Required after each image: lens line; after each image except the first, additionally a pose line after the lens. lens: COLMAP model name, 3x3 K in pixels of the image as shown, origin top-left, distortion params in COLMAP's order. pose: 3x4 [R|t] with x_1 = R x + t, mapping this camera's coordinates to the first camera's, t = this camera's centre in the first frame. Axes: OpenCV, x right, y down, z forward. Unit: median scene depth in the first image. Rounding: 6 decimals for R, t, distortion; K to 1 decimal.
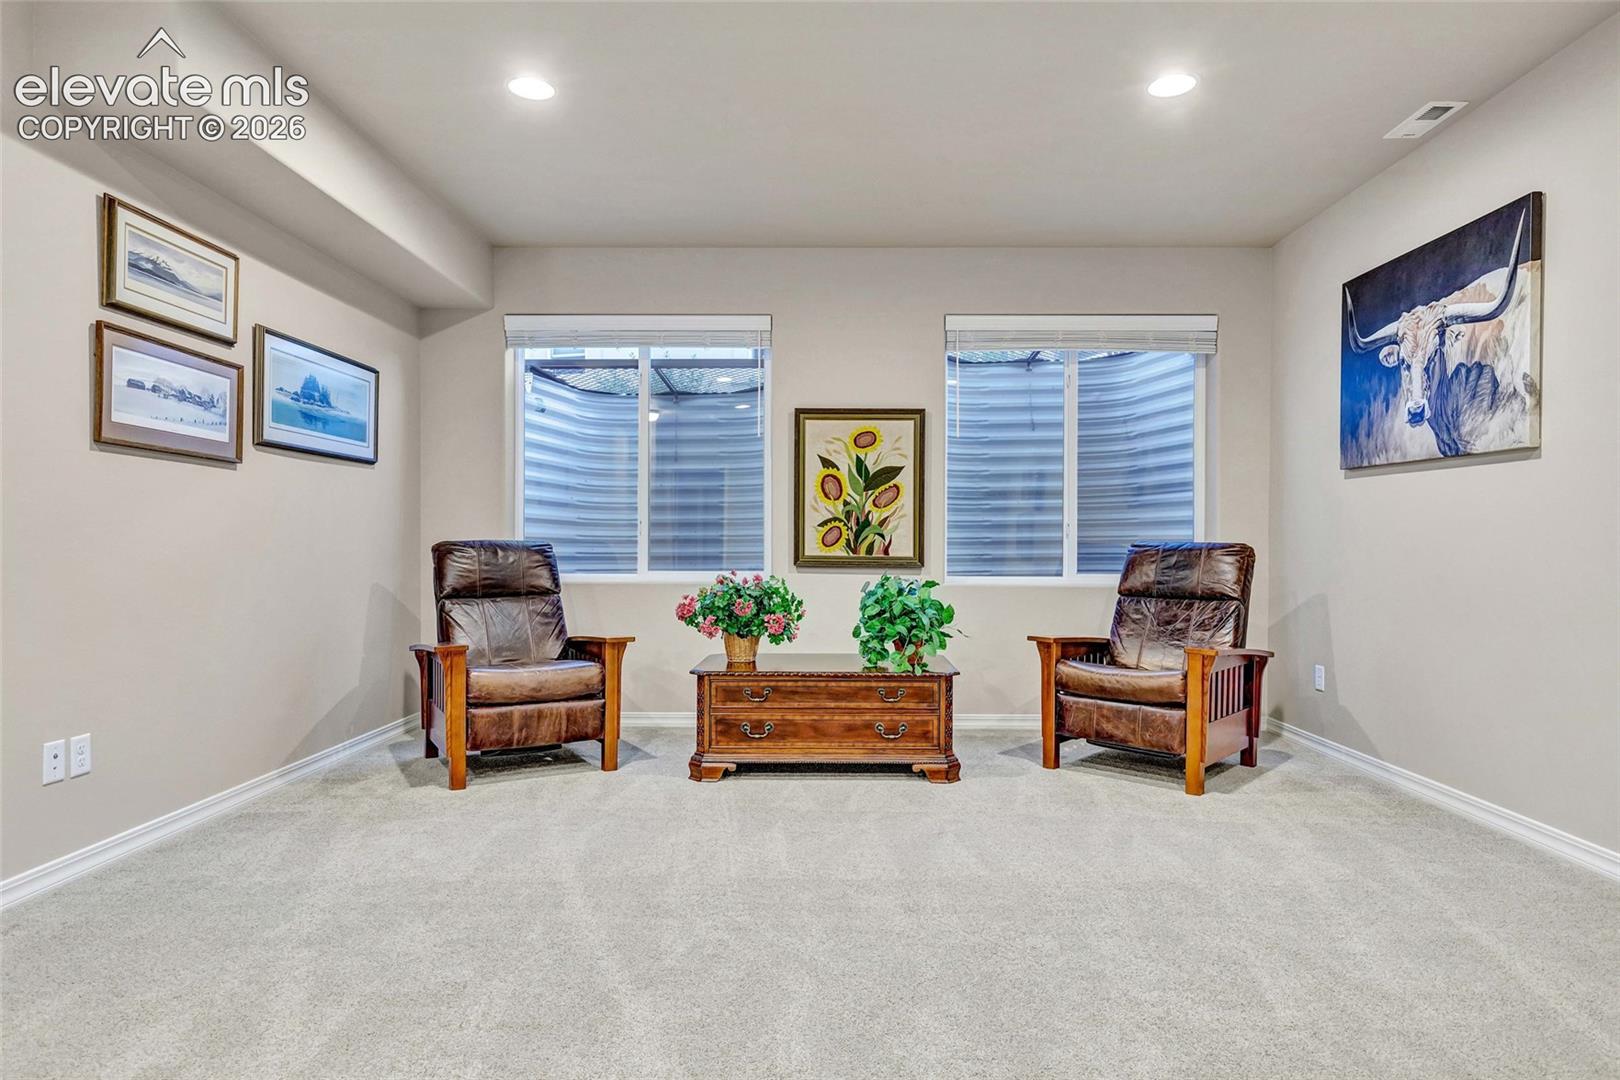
lens RADIAL K [[933.9, 0, 809.2], [0, 933.9, 546.3], [0, 0, 1]] dist [0.014065, -0.001363]
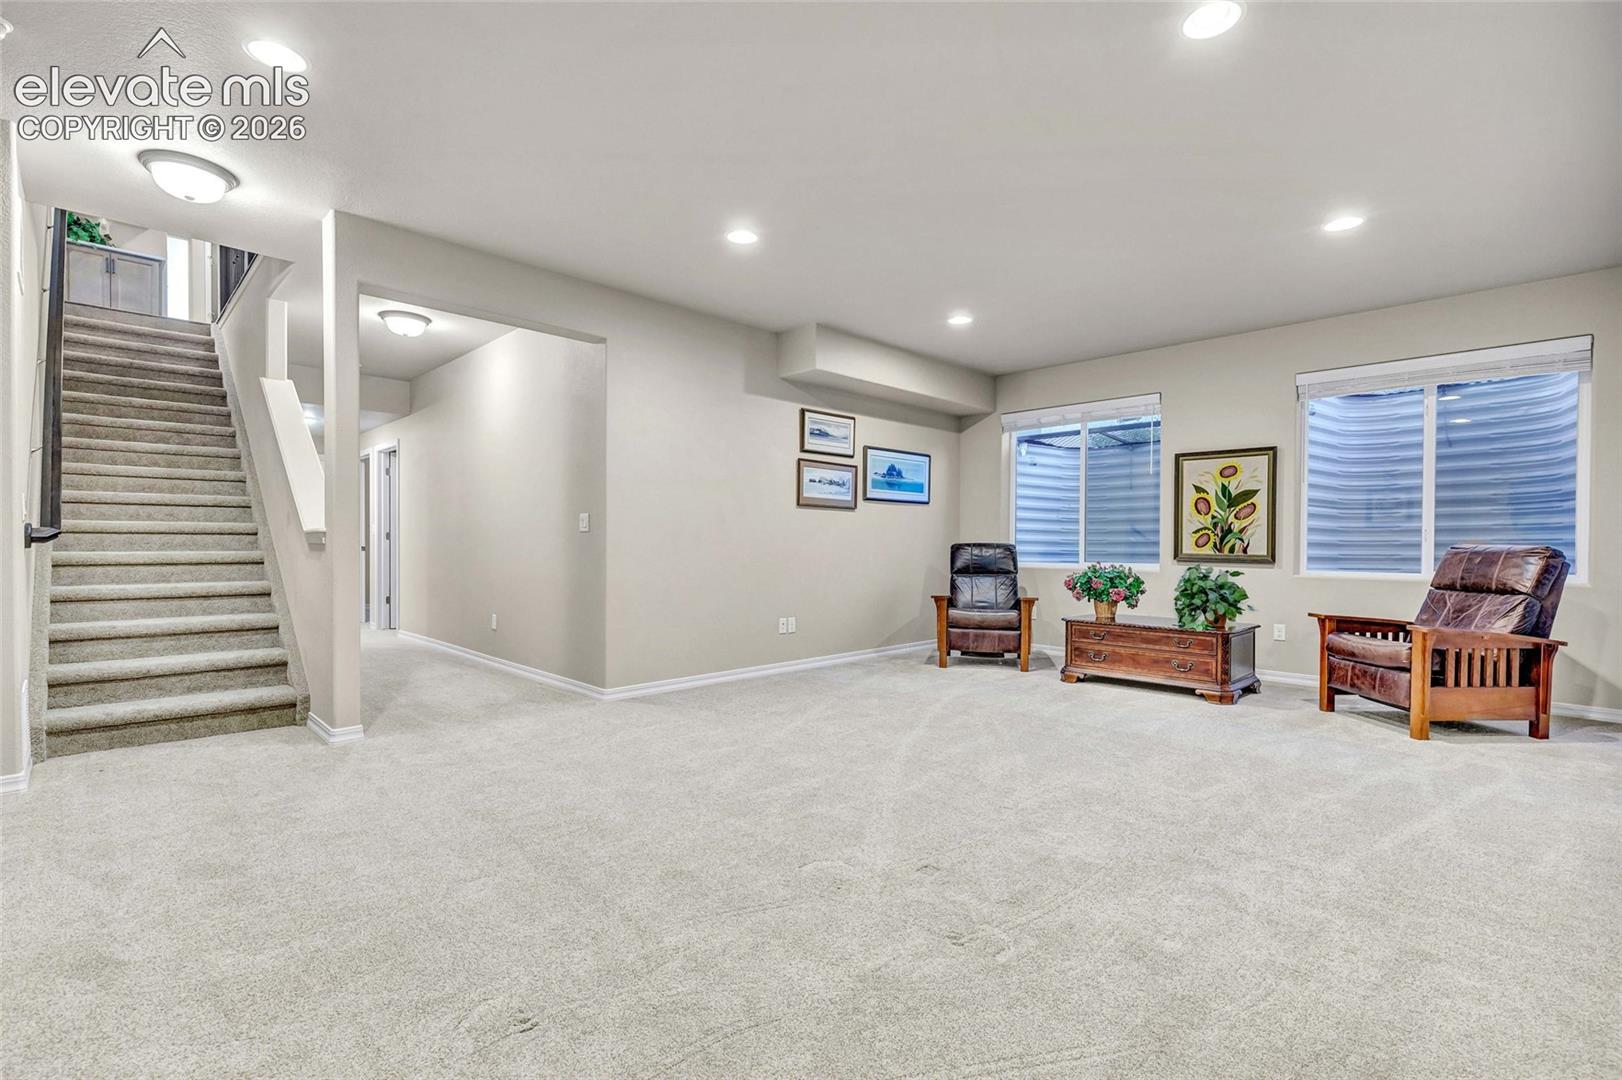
lens RADIAL K [[740.5, 0, 810.4], [0, 740.5, 541.7], [0, 0, 1]] dist [0.015030, 0.000017]
pose [[0.716773, -0.000097, -0.697306, 0.477485], [-0.003754, 0.999985, -0.003997, -0.001853], [0.697296, 0.005482, 0.716762, -0.301332]]
